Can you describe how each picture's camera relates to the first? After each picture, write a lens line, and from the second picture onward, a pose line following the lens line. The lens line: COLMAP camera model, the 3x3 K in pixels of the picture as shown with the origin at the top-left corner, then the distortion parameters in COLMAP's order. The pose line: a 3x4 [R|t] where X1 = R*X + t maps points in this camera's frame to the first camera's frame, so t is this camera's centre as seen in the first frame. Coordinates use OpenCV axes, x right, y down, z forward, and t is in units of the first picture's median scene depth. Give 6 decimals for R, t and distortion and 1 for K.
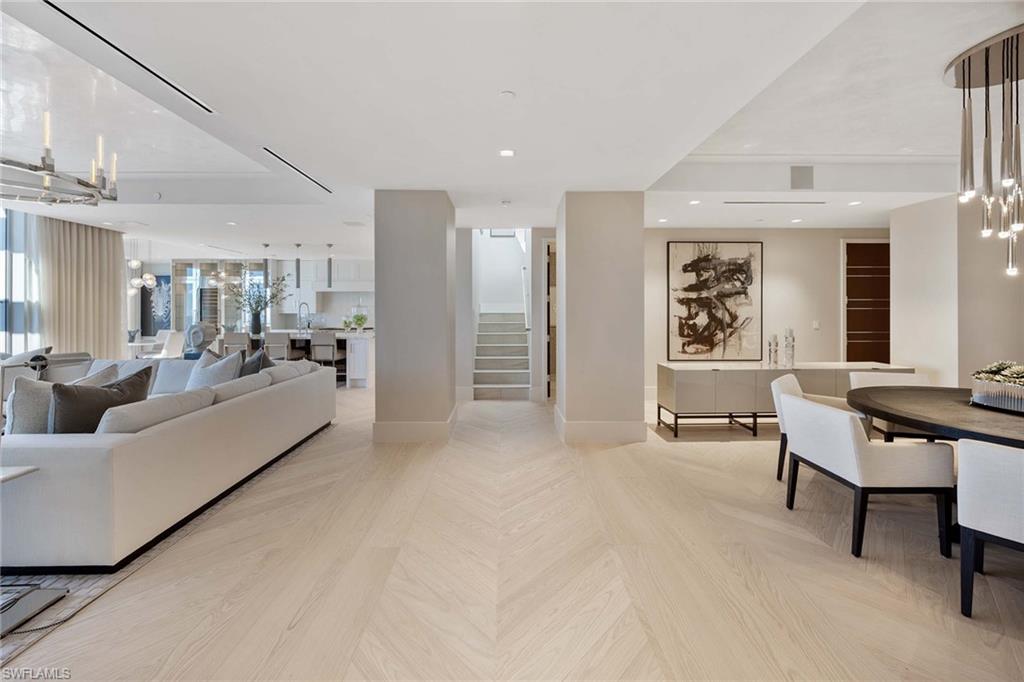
lens RADIAL K [[391.4, 0, 510.6], [0, 391.4, 311.3], [0, 0, 1]] dist [-0.000212, 0.000014]
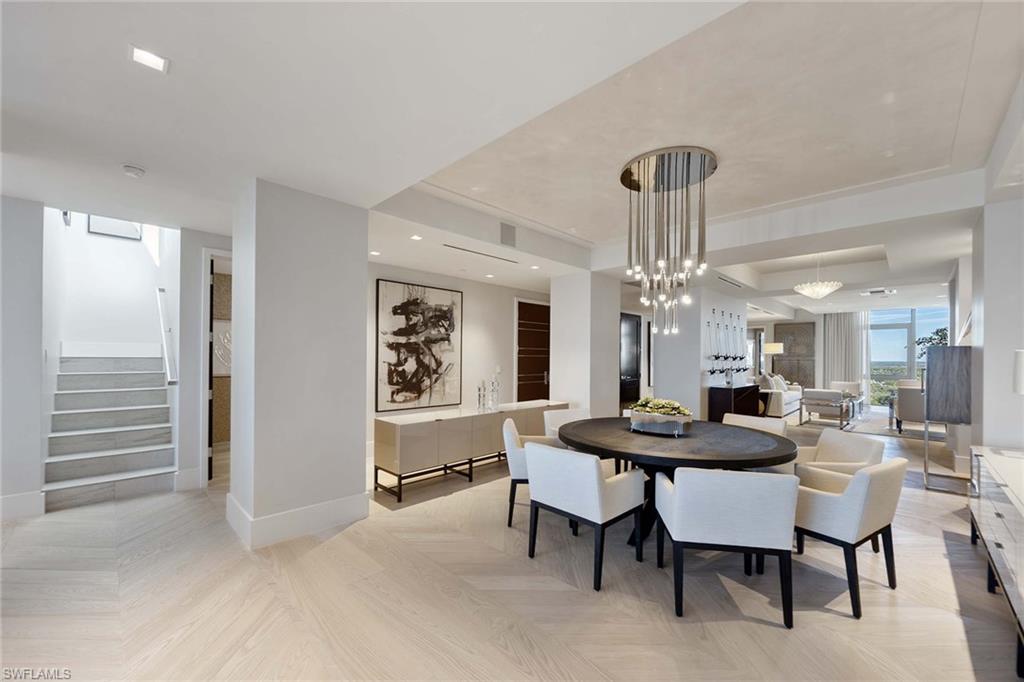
lens RADIAL K [[400.5, 0, 508.9], [0, 400.5, 356.5], [0, 0, 1]] dist [0.000185, 0.000255]
pose [[0.719050, 0.008403, 0.694908, -0.016716], [-0.008986, 0.999956, -0.002794, -0.000897], [-0.694901, -0.004236, 0.719093, 0.133067]]
